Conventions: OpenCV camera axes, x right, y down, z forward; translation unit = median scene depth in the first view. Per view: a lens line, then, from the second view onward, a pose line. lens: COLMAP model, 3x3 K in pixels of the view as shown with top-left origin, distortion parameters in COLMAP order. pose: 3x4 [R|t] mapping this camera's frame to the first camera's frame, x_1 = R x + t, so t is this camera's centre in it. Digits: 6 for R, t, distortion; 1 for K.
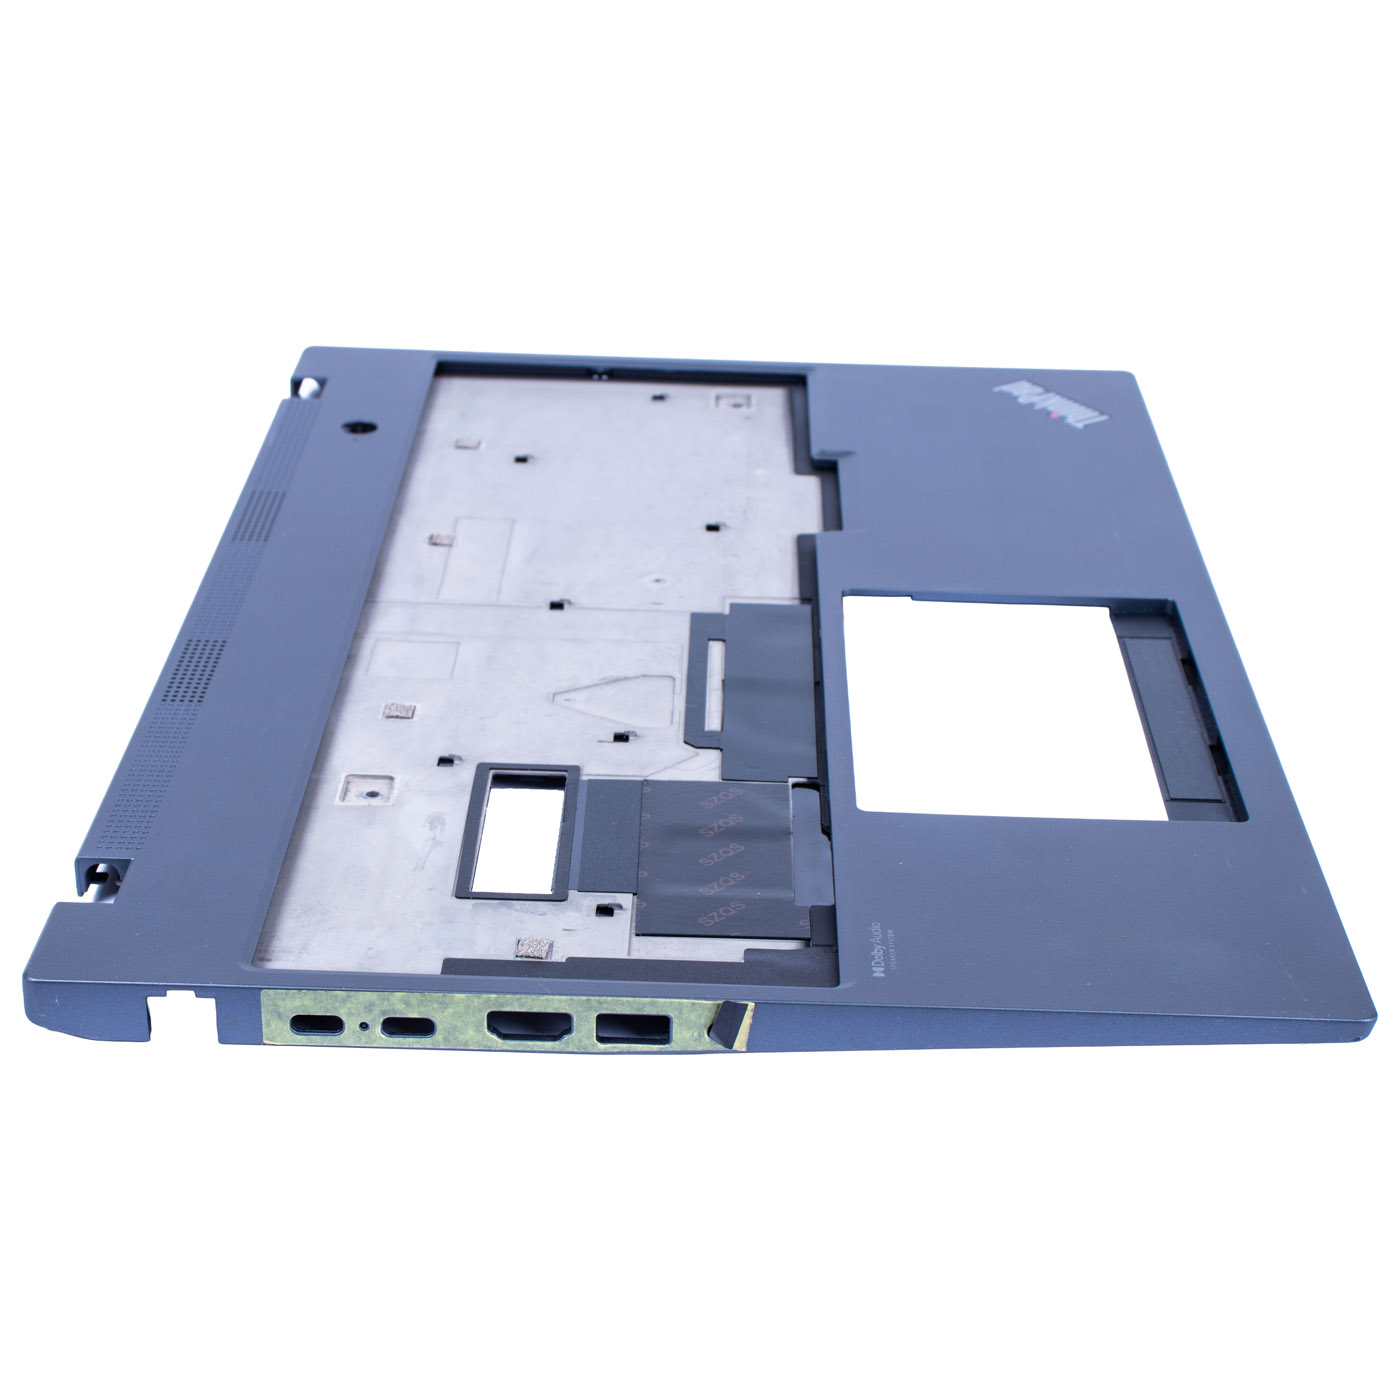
lens RADIAL K [[2672.4, 0, 719.3], [0, 2672.4, 700.8], [0, 0, 1]] dist [0.091996, 0.048135]
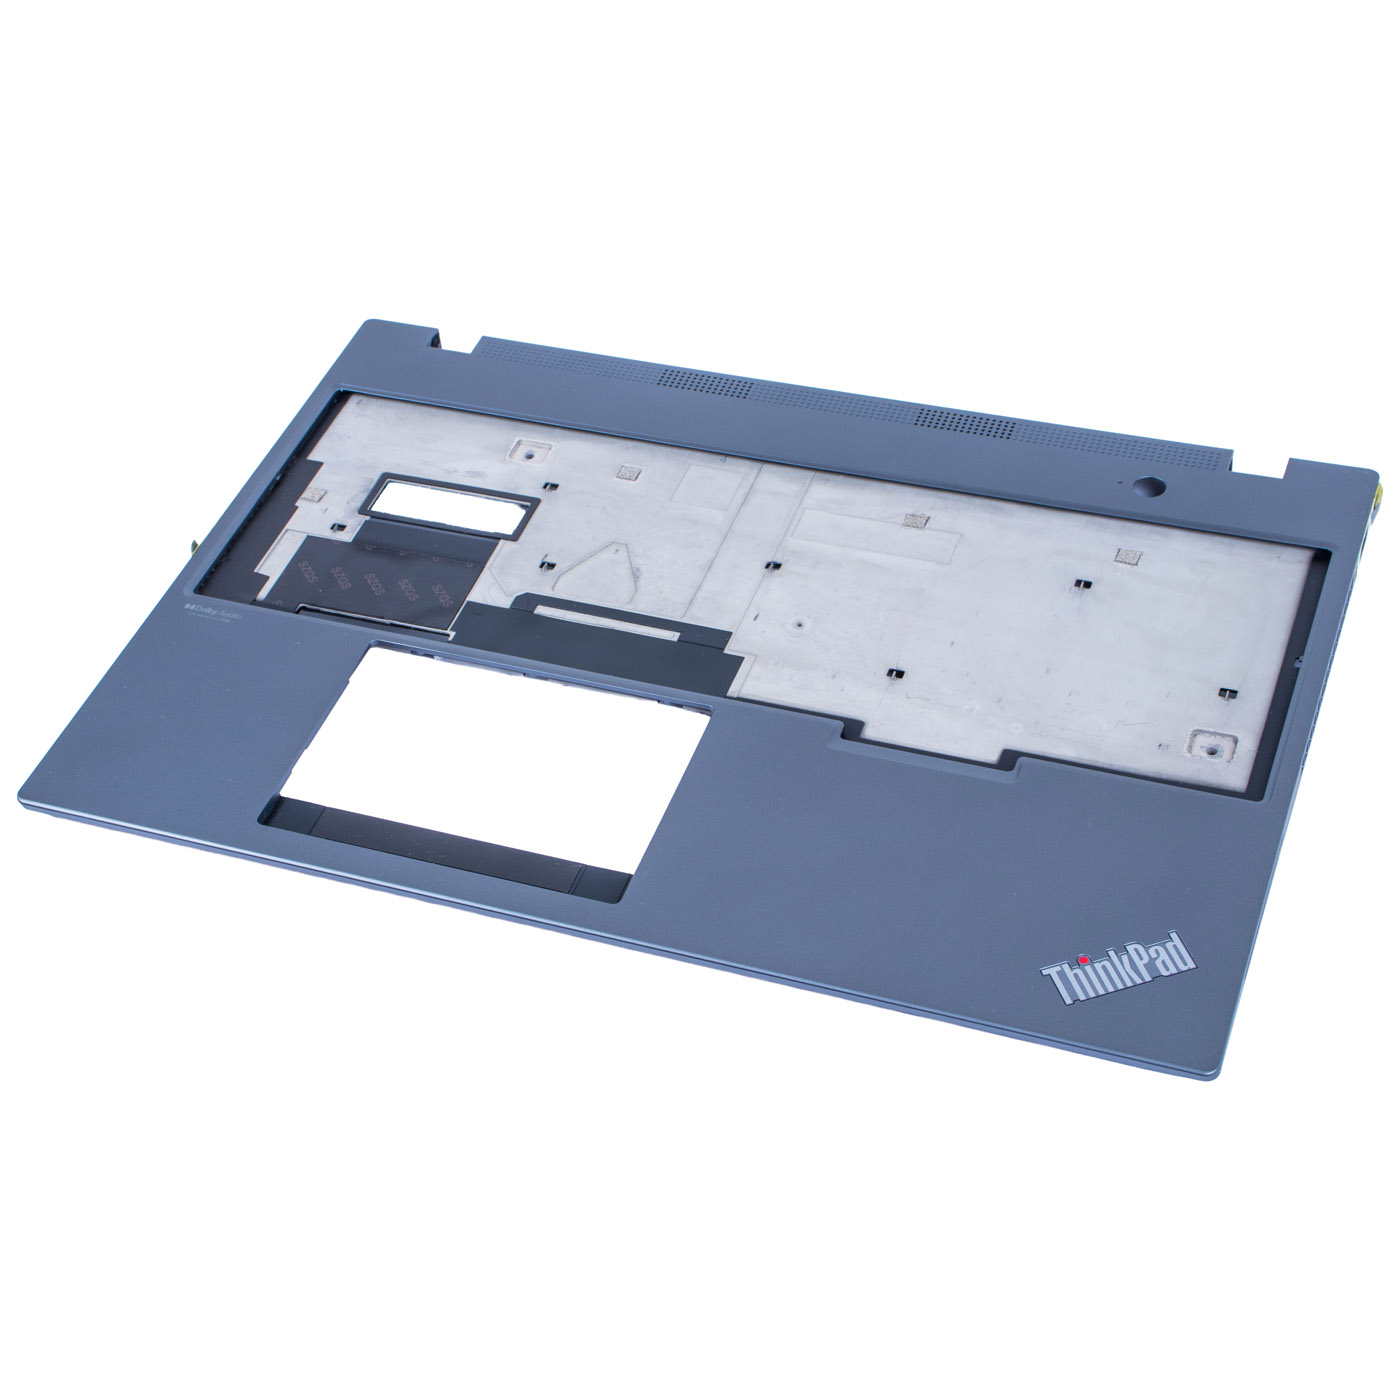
lens RADIAL K [[2603.3, 0, 700.0], [0, 2603.3, 700.0], [0, 0, 1]] dist [0.023895, 0.114136]
pose [[-0.330264, 0.653357, -0.681213, 0.922539], [-0.357627, 0.581284, 0.730898, -0.980988], [0.873515, 0.485009, 0.041681, 1.023811]]
